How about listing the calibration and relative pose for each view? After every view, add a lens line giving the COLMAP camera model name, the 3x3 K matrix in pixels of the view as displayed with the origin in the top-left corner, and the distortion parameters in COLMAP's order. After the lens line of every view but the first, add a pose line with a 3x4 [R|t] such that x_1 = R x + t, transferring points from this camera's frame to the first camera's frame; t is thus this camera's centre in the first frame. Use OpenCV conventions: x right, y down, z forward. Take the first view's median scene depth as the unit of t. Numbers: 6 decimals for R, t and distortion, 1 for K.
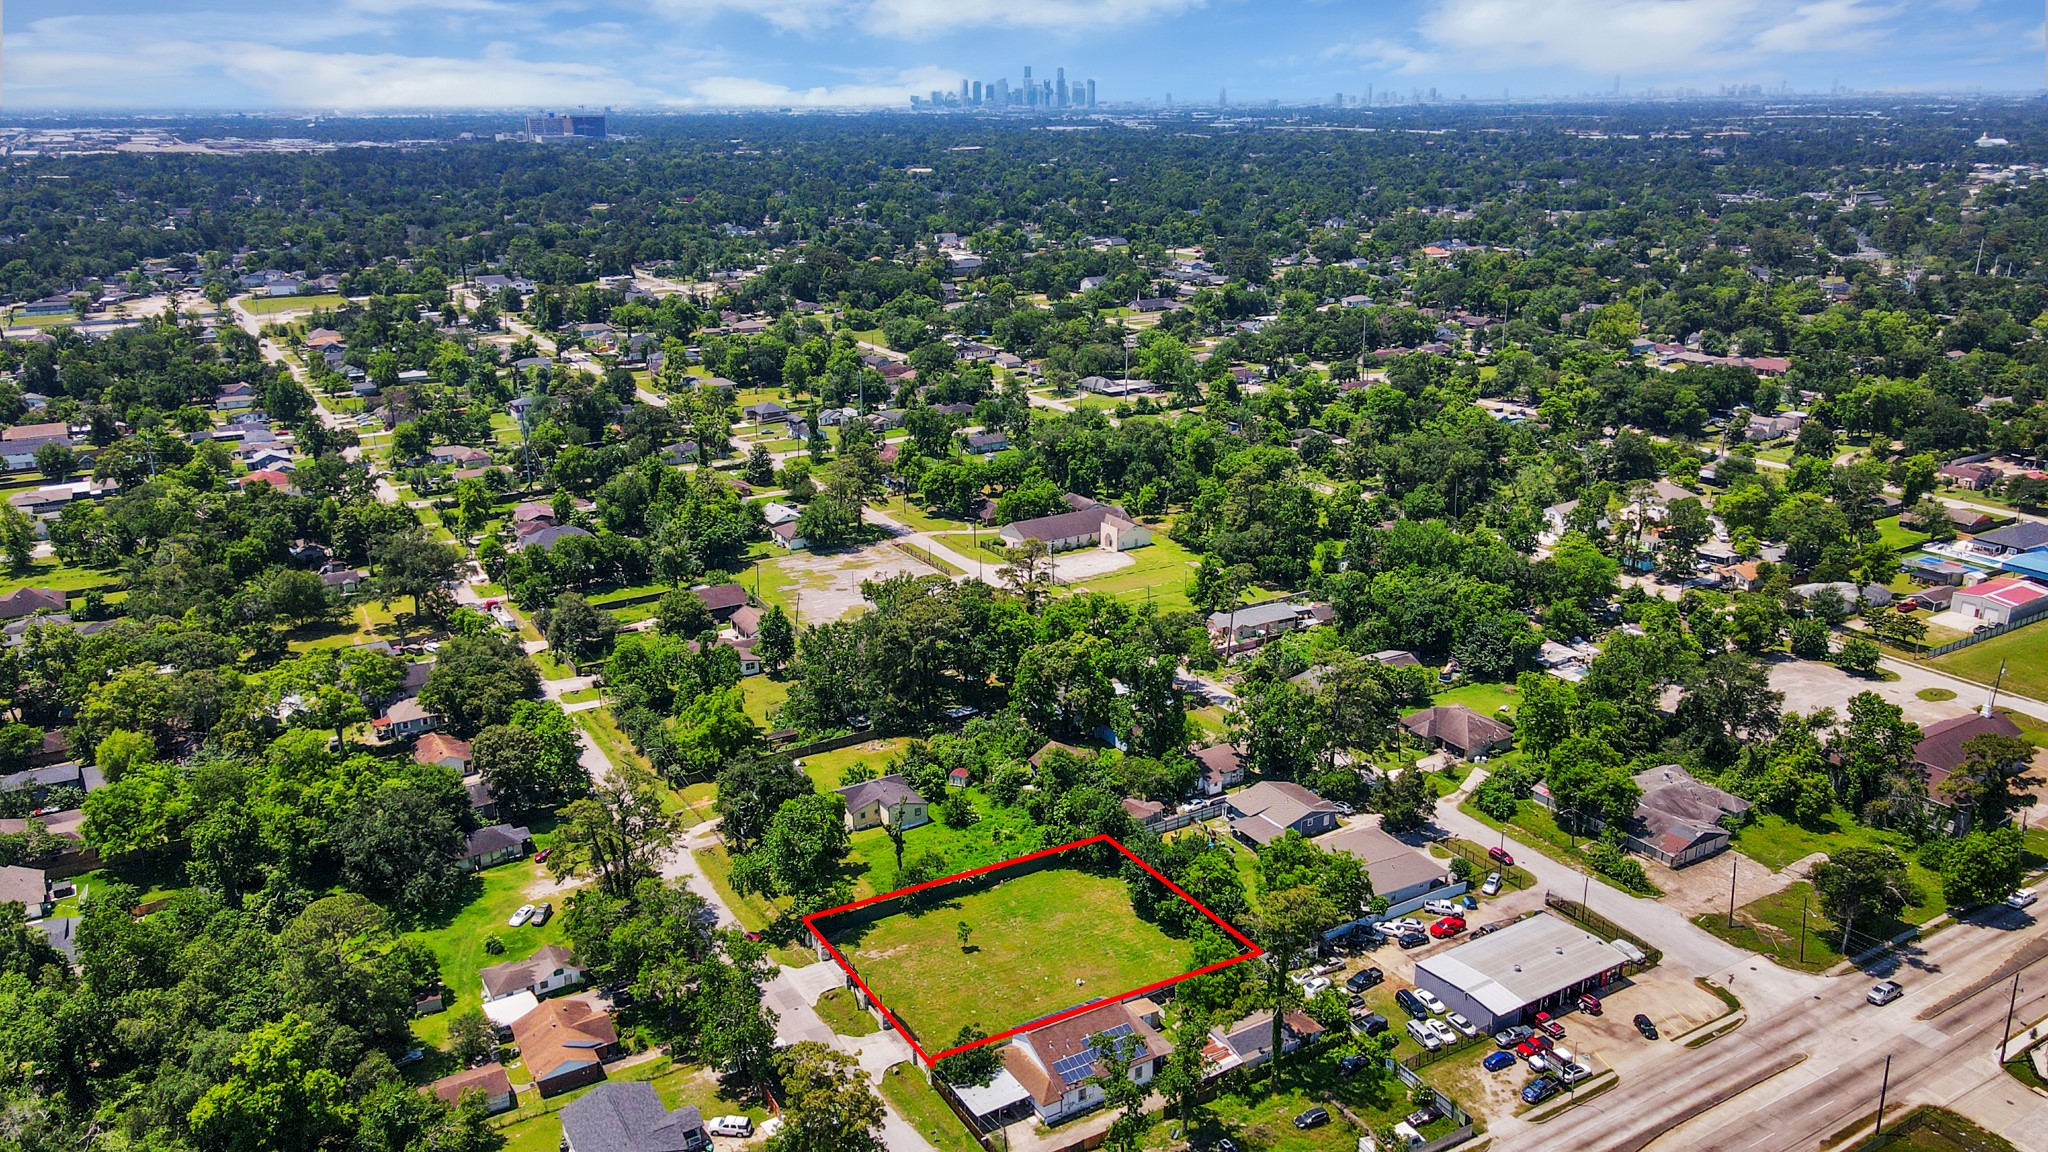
lens RADIAL K [[1517.8, 0, 1010.0], [0, 1517.8, 548.5], [0, 0, 1]] dist [0.010881, 0.014569]
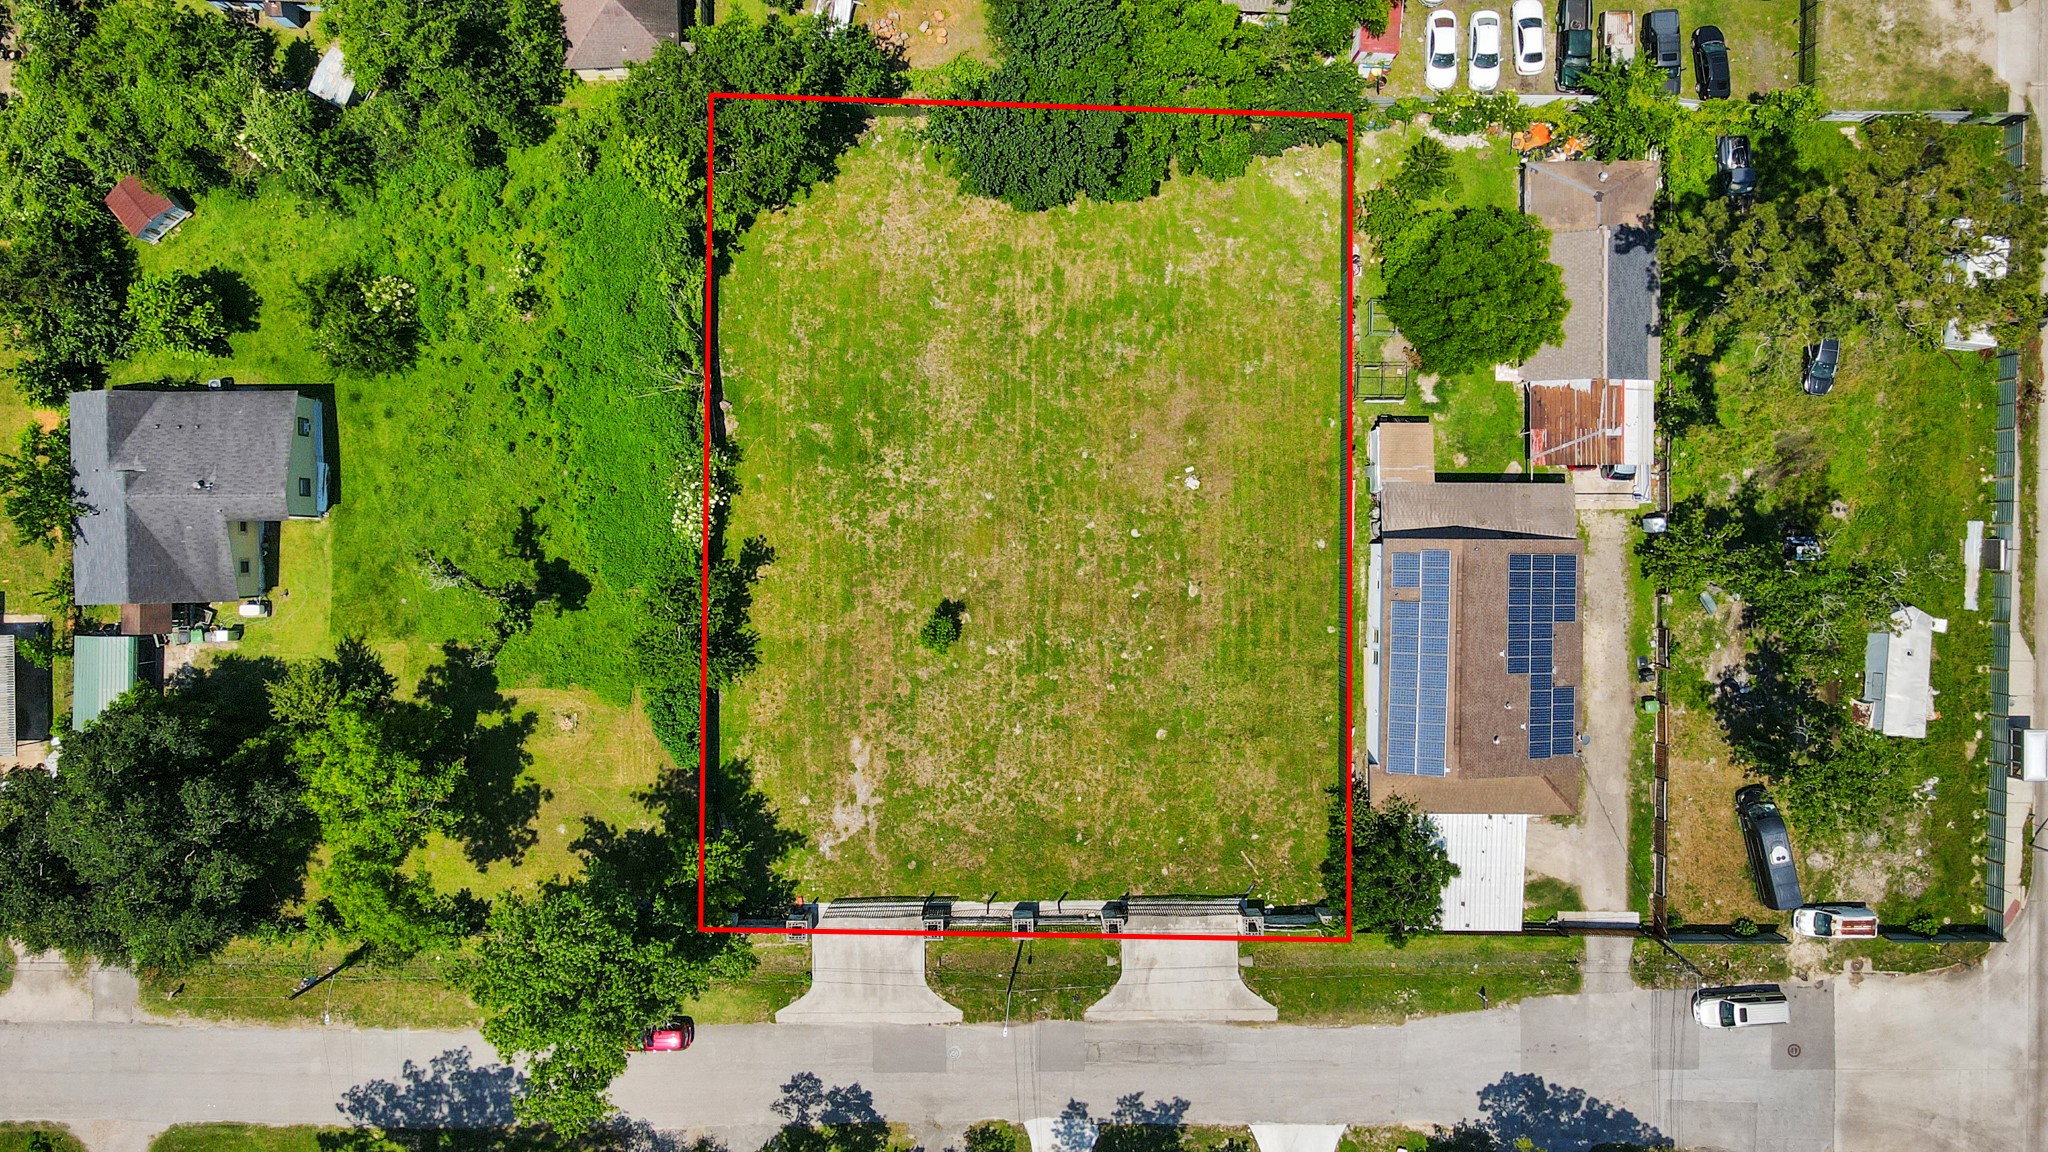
lens RADIAL K [[1517.8, 0, 1010.0], [0, 1517.8, 548.5], [0, 0, 1]] dist [0.010881, 0.014569]
pose [[0.511664, -0.859180, 0.003031, -0.000425], [0.243021, 0.148107, 0.958648, -0.139648], [-0.824100, -0.489769, 0.284580, 0.807083]]
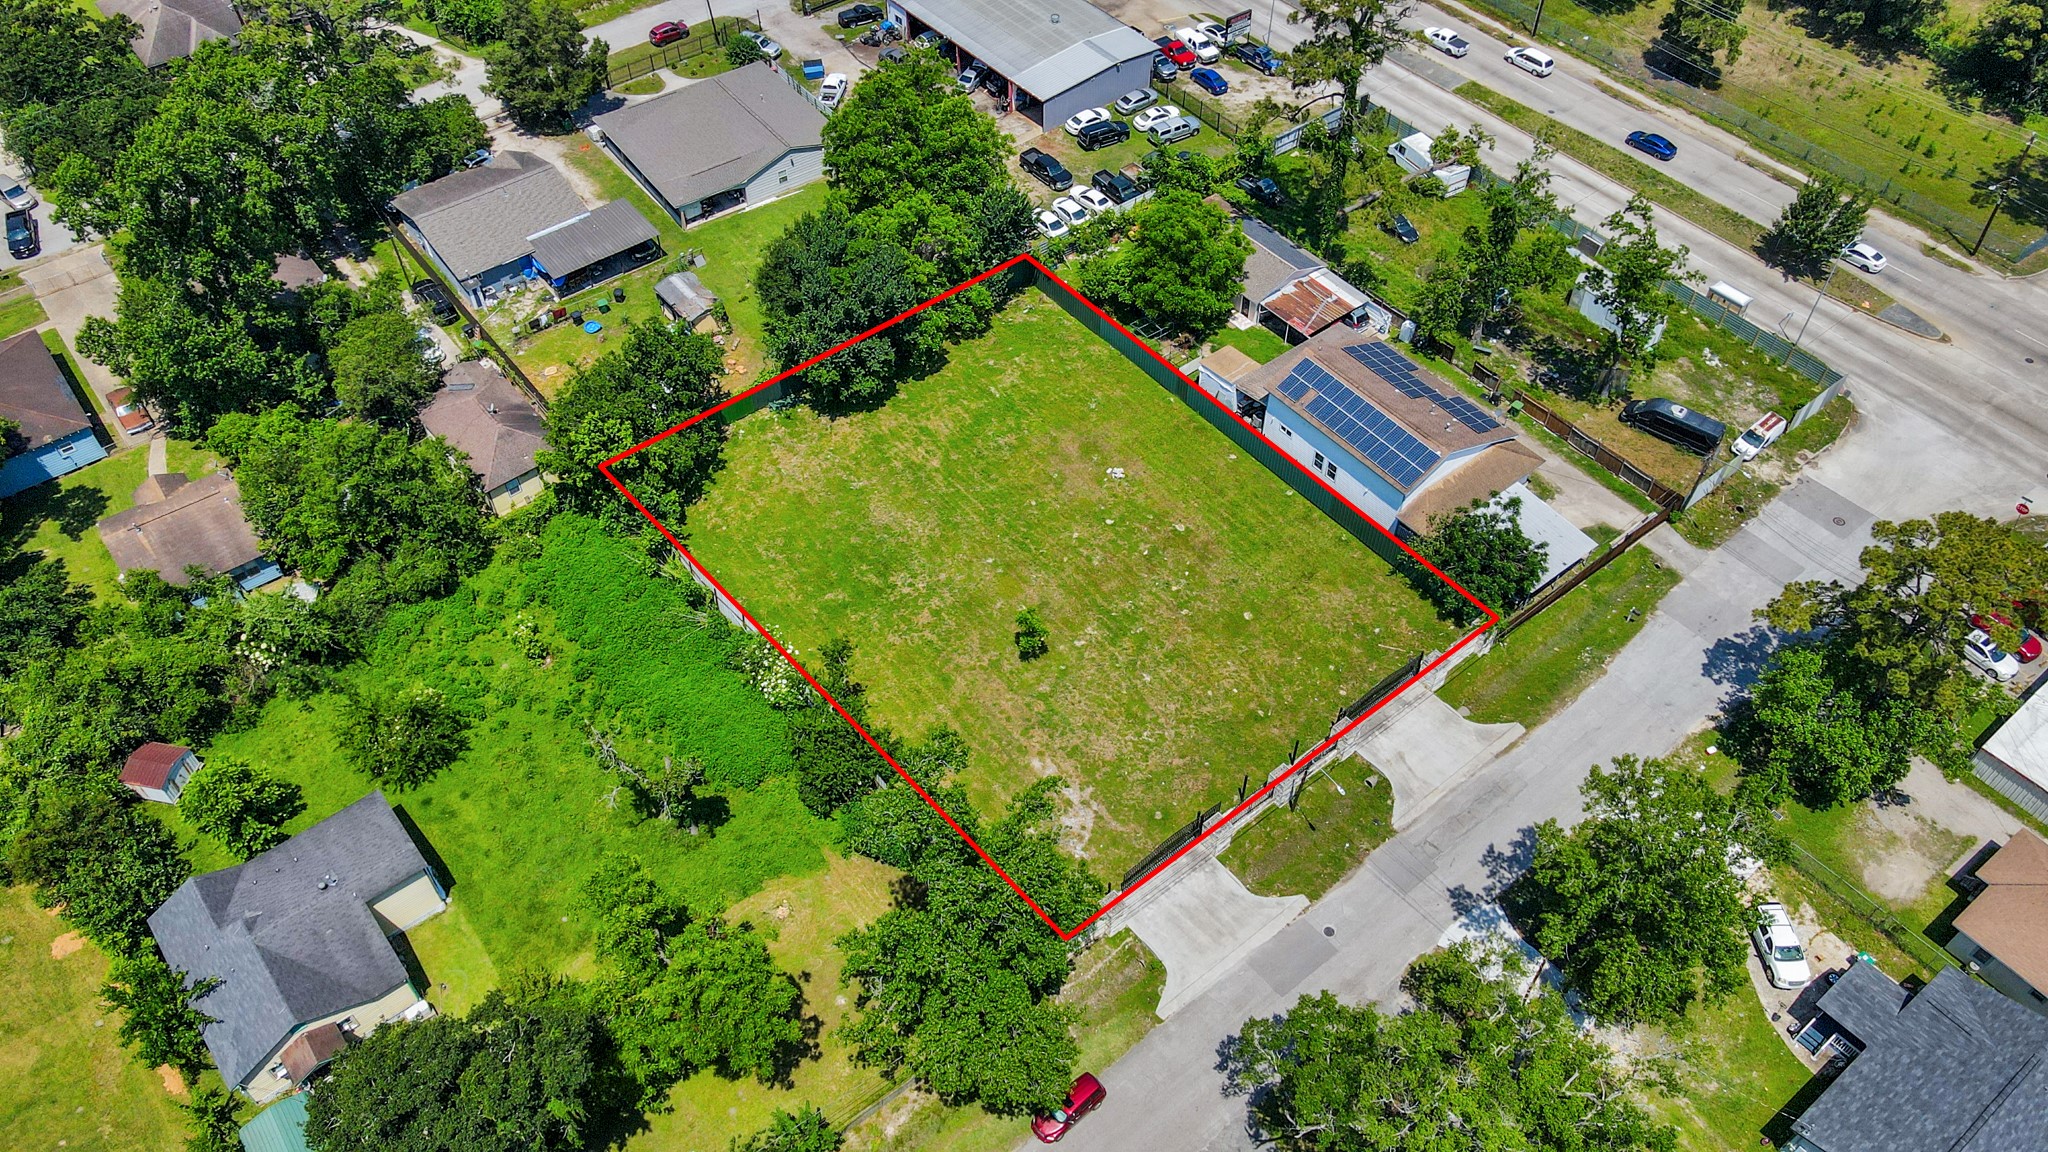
lens RADIAL K [[1517.8, 0, 1010.0], [0, 1517.8, 548.5], [0, 0, 1]] dist [0.010881, 0.014569]
pose [[-0.129860, -0.726951, 0.674298, -0.294699], [0.296085, 0.620598, 0.726080, -0.088390], [-0.946293, 0.293938, 0.134649, 0.864879]]
